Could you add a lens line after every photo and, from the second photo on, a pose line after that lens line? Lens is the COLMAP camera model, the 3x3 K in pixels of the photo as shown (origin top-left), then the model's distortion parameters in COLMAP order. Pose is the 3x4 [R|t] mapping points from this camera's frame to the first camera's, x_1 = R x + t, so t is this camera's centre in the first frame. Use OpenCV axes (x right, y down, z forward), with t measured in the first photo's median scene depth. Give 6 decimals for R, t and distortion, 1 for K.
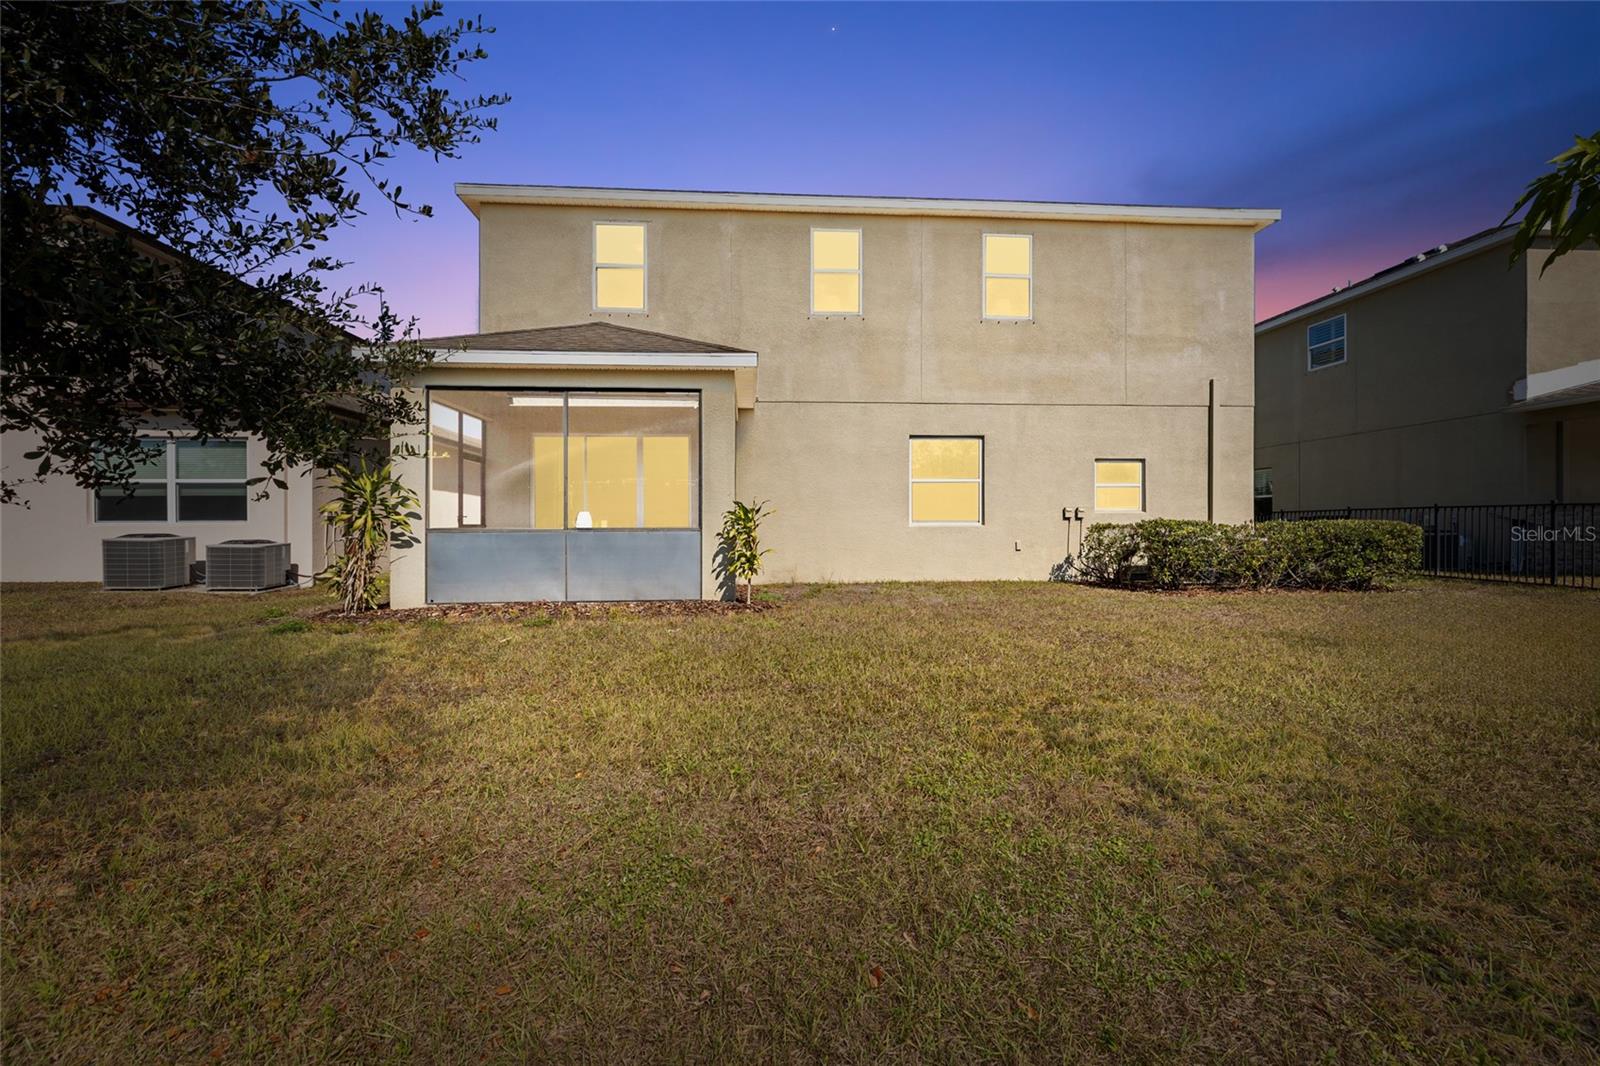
lens RADIAL K [[723.8, 0, 795.0], [0, 723.8, 529.2], [0, 0, 1]] dist [-0.001250, 0.000441]
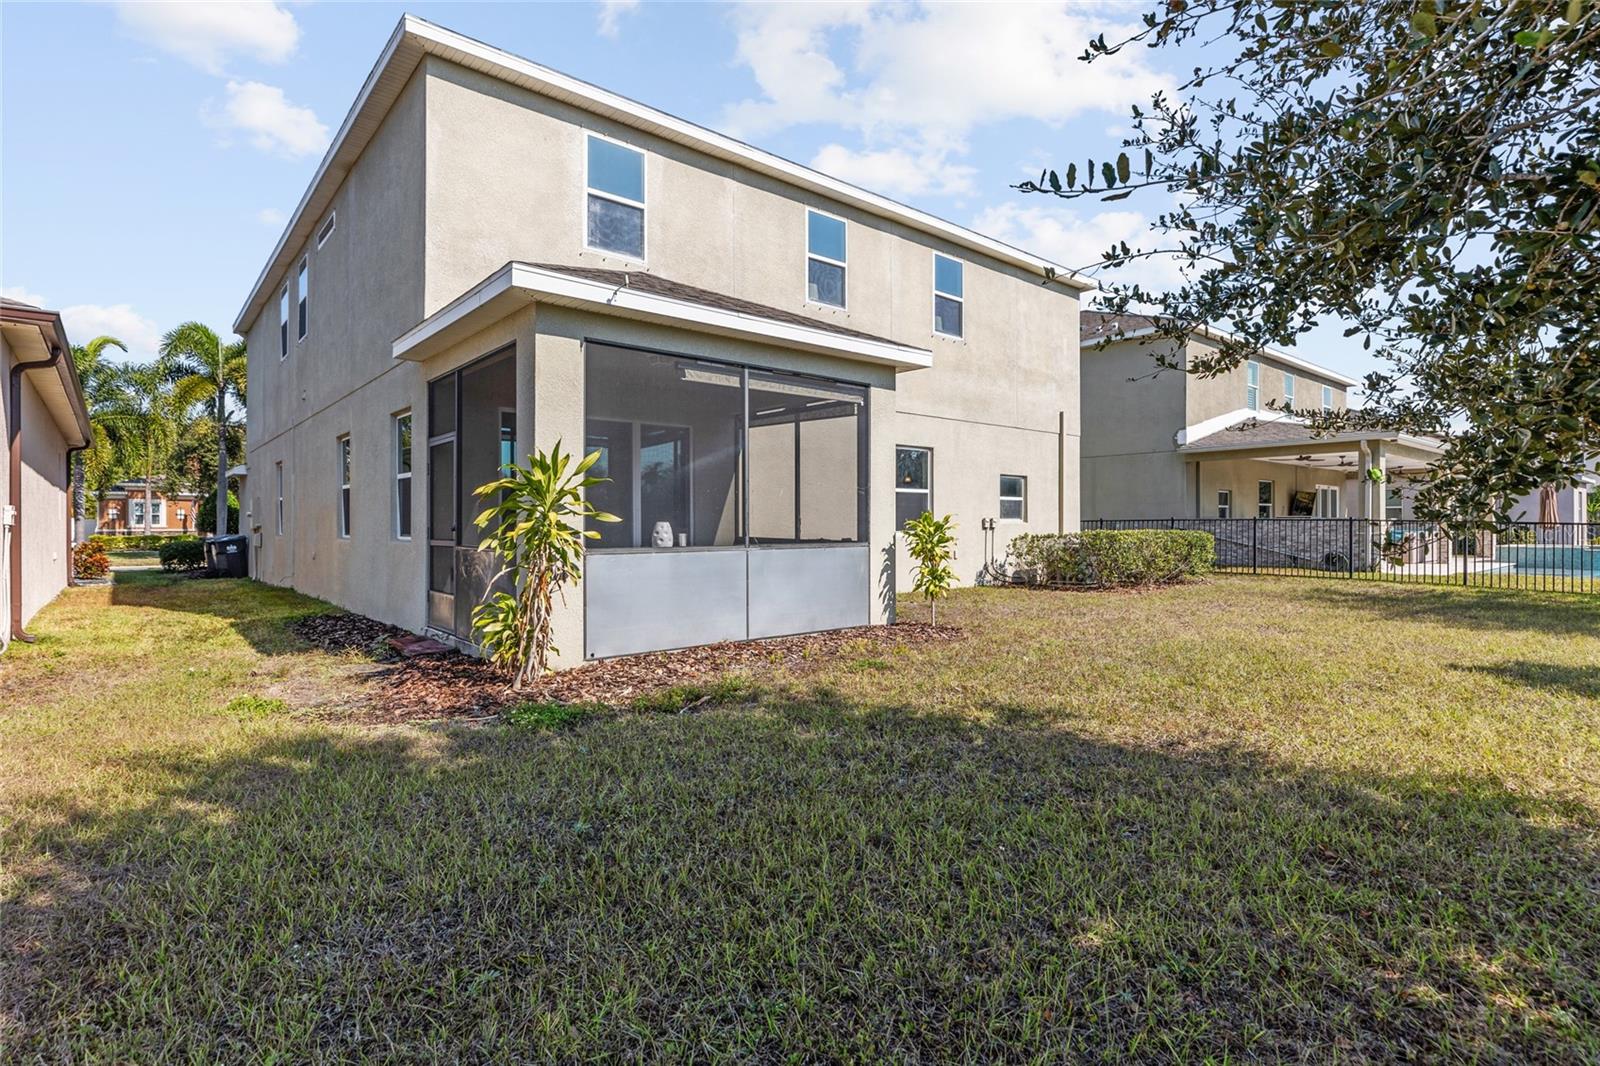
lens RADIAL K [[806.2, 0, 804.2], [0, 806.2, 531.6], [0, 0, 1]] dist [-0.003223, -0.000123]
pose [[0.797223, -0.004127, 0.603671, -0.572546], [0.004912, 0.999988, 0.000350, -0.011760], [-0.603665, 0.002686, 0.797233, 0.200189]]
